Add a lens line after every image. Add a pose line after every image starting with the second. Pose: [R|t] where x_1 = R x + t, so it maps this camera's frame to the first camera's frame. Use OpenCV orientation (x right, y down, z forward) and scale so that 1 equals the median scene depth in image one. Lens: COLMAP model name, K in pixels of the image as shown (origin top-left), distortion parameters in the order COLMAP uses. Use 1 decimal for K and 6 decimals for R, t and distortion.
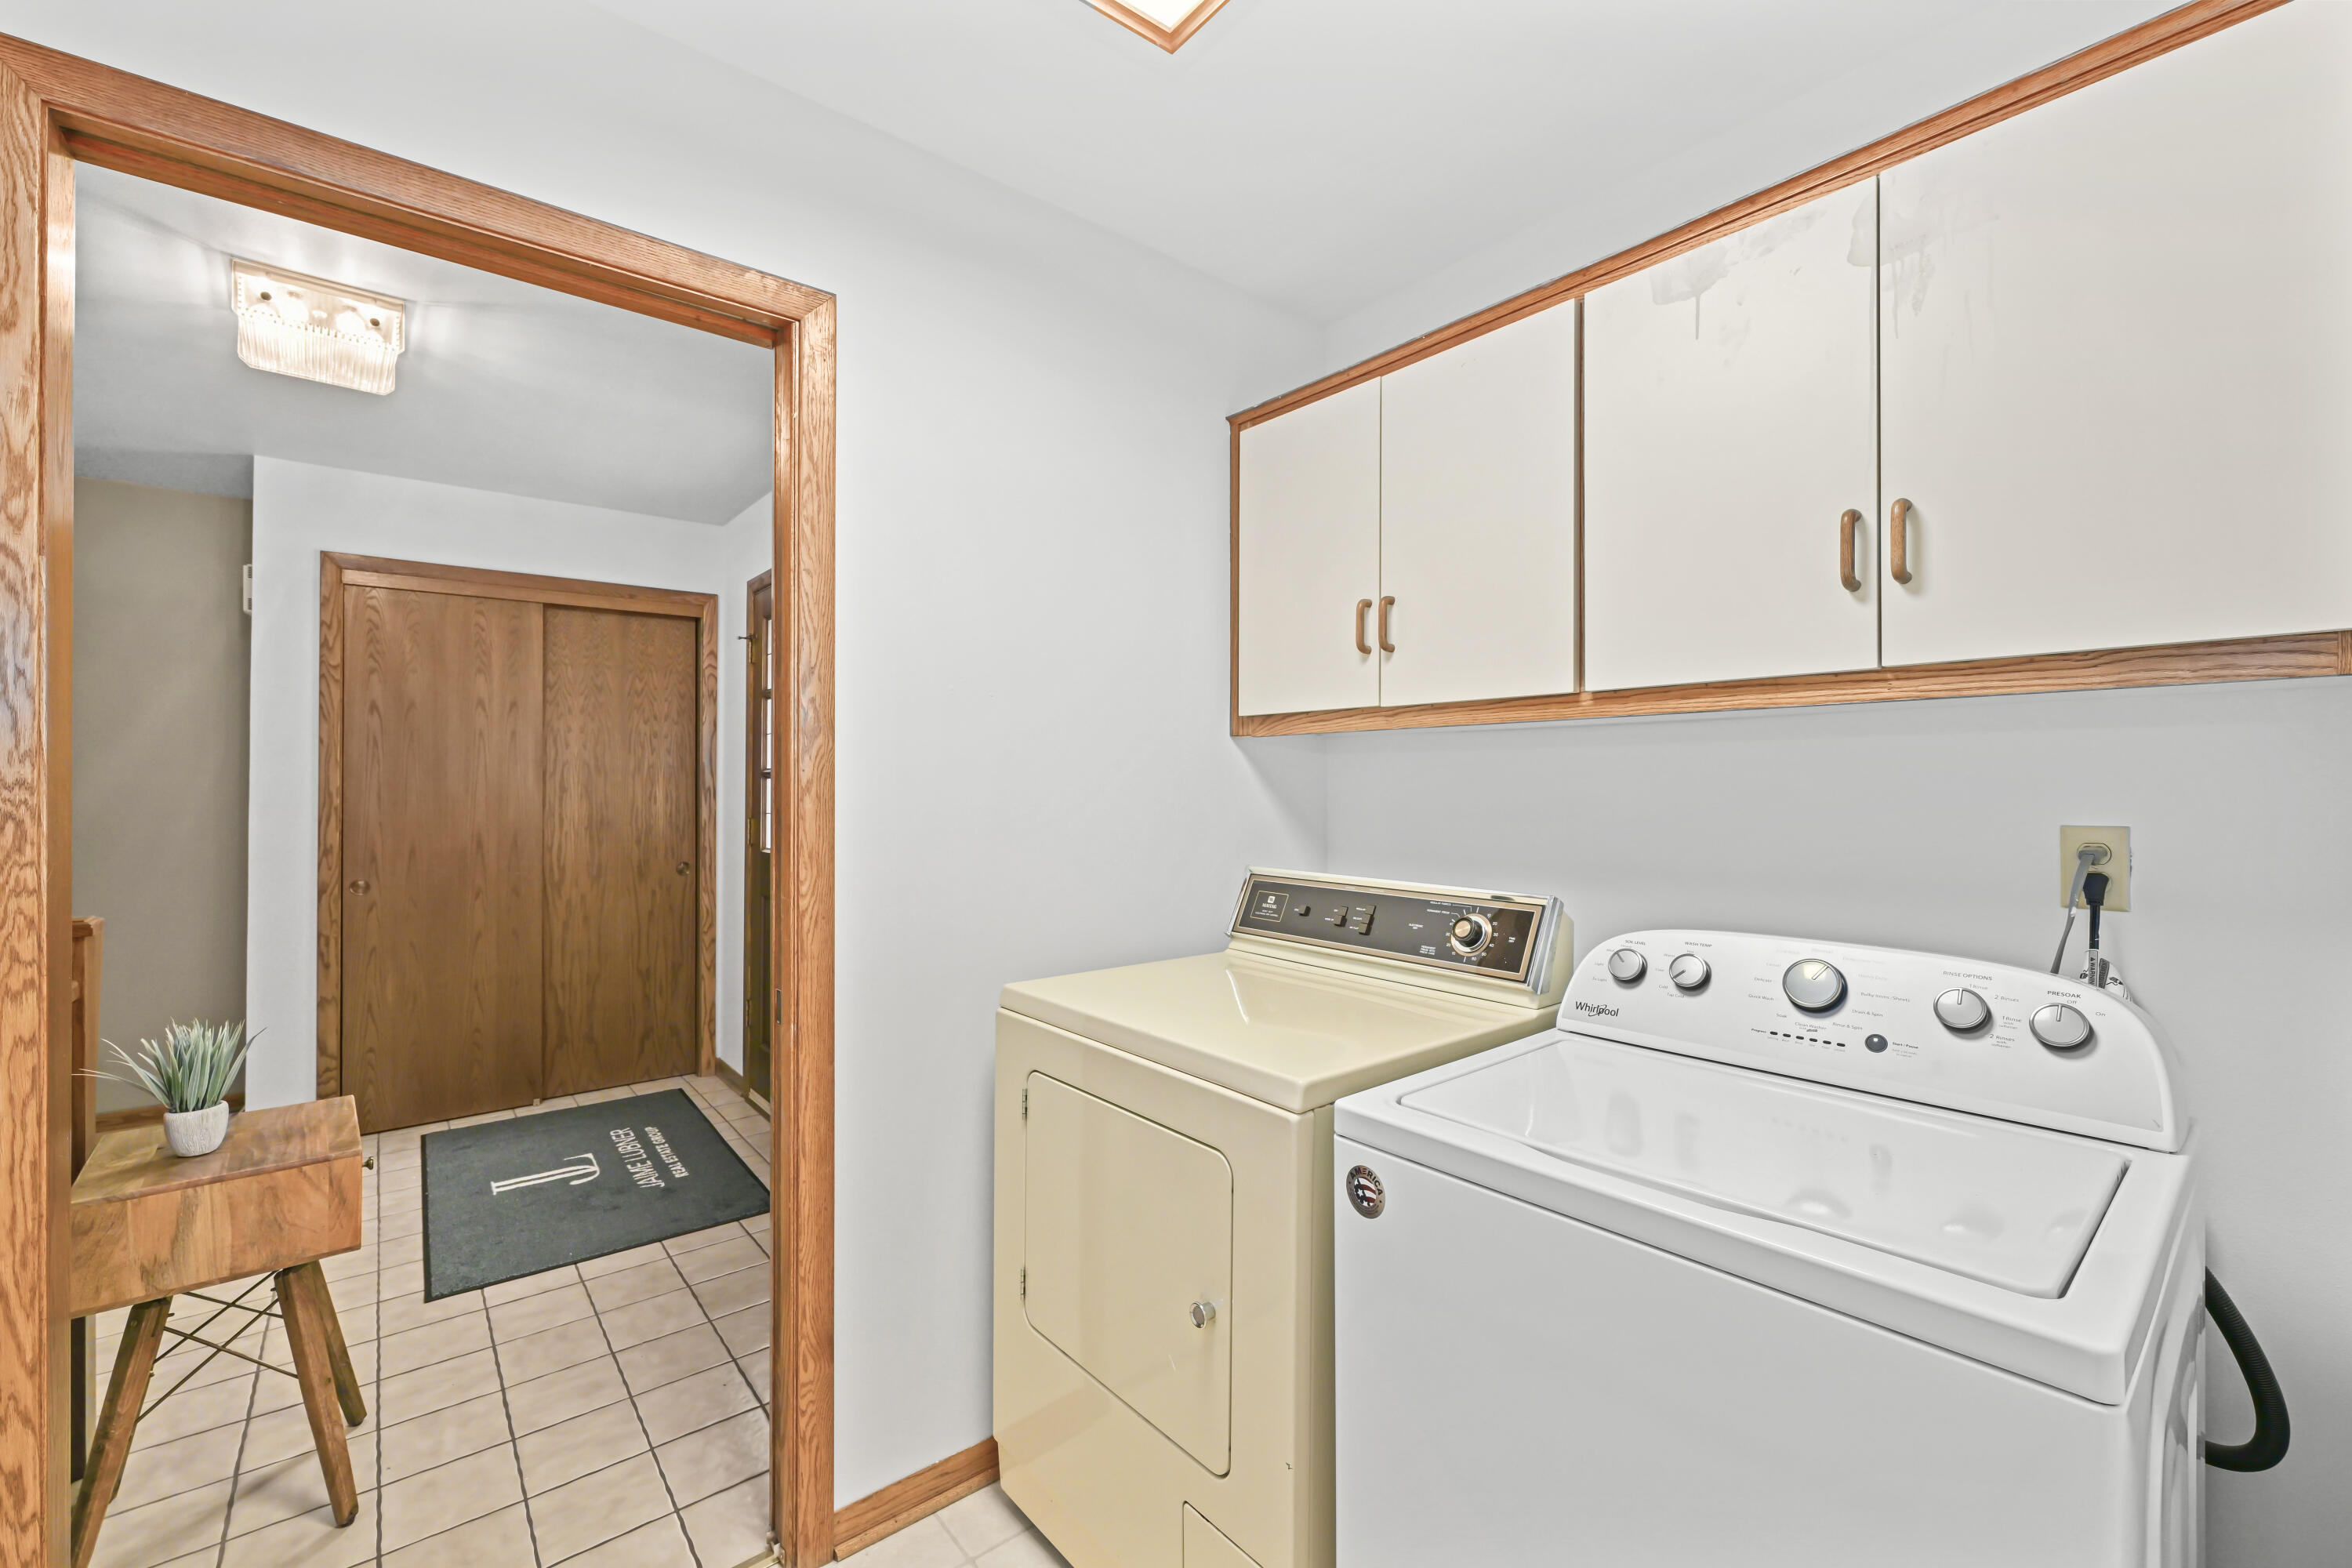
lens RADIAL K [[973.7, 0, 1178.2], [0, 973.7, 786.1], [0, 0, 1]] dist [0.000410, -0.000599]
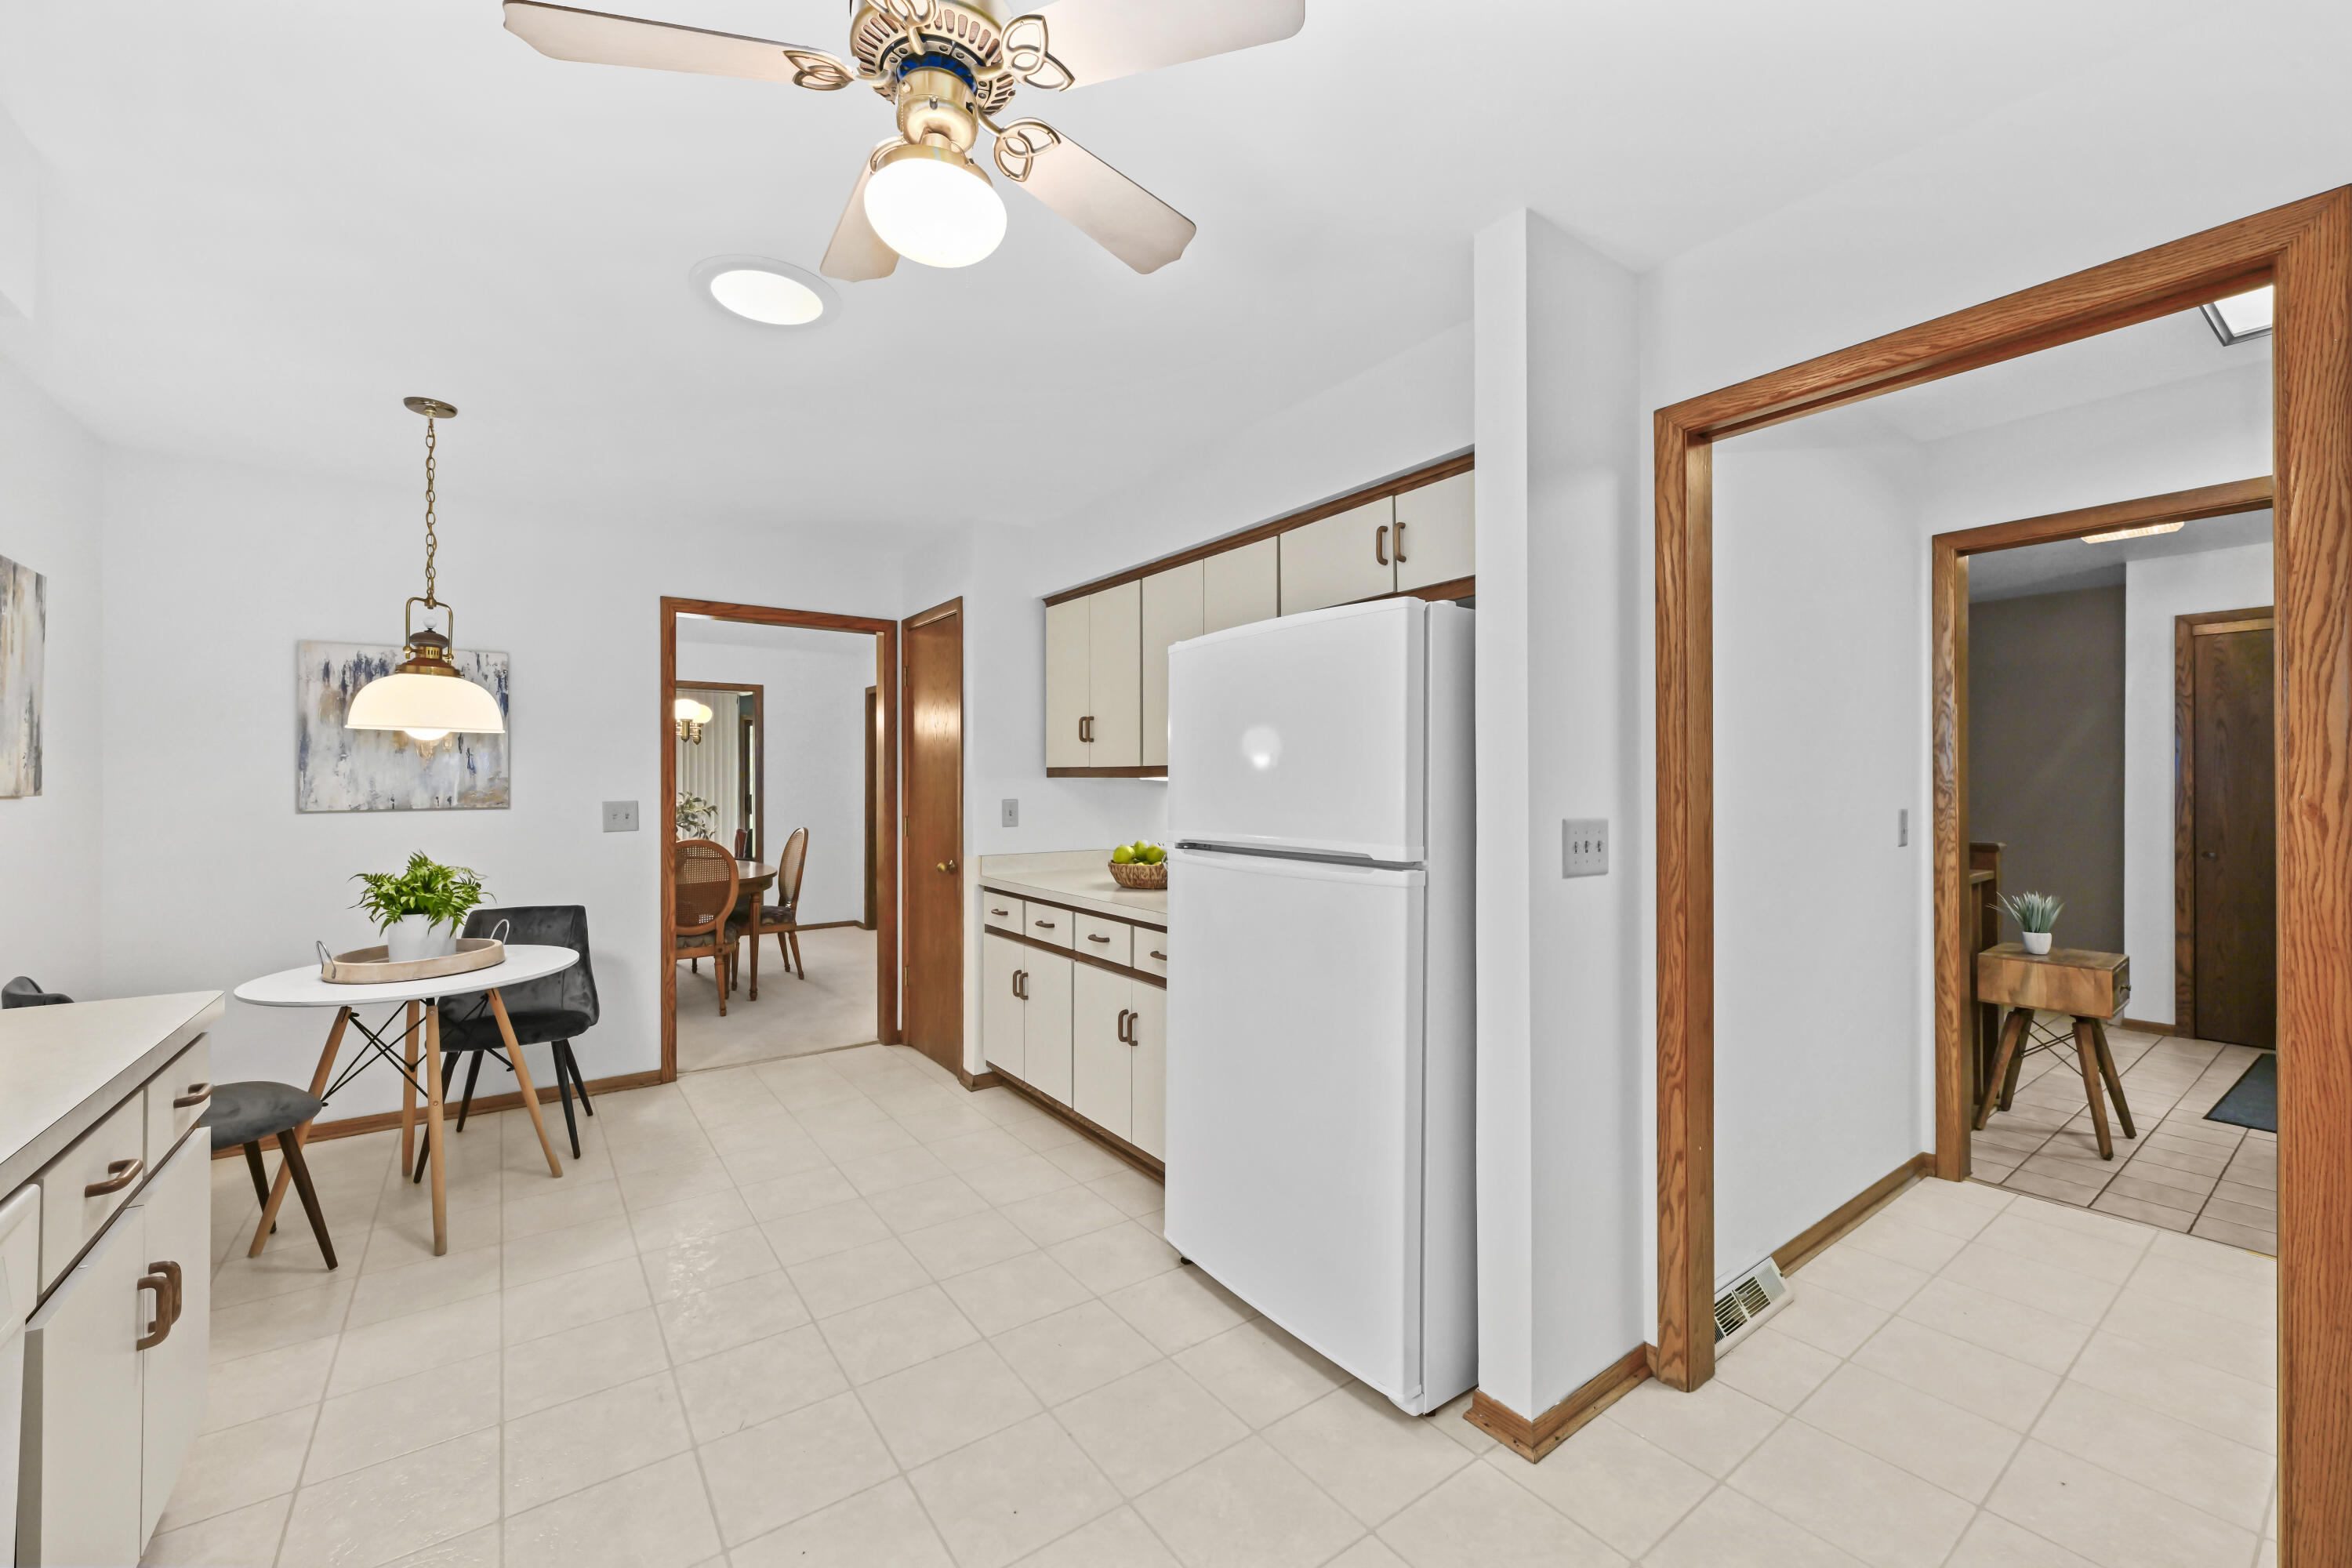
lens RADIAL K [[935.1, 0, 1138.1], [0, 935.1, 770.3], [0, 0, 1]] dist [-0.000614, 0.000163]
pose [[-0.075361, -0.008713, -0.997118, 0.583884], [-0.001957, 0.999961, -0.008590, -0.002787], [0.997154, 0.001304, -0.075376, -0.399550]]
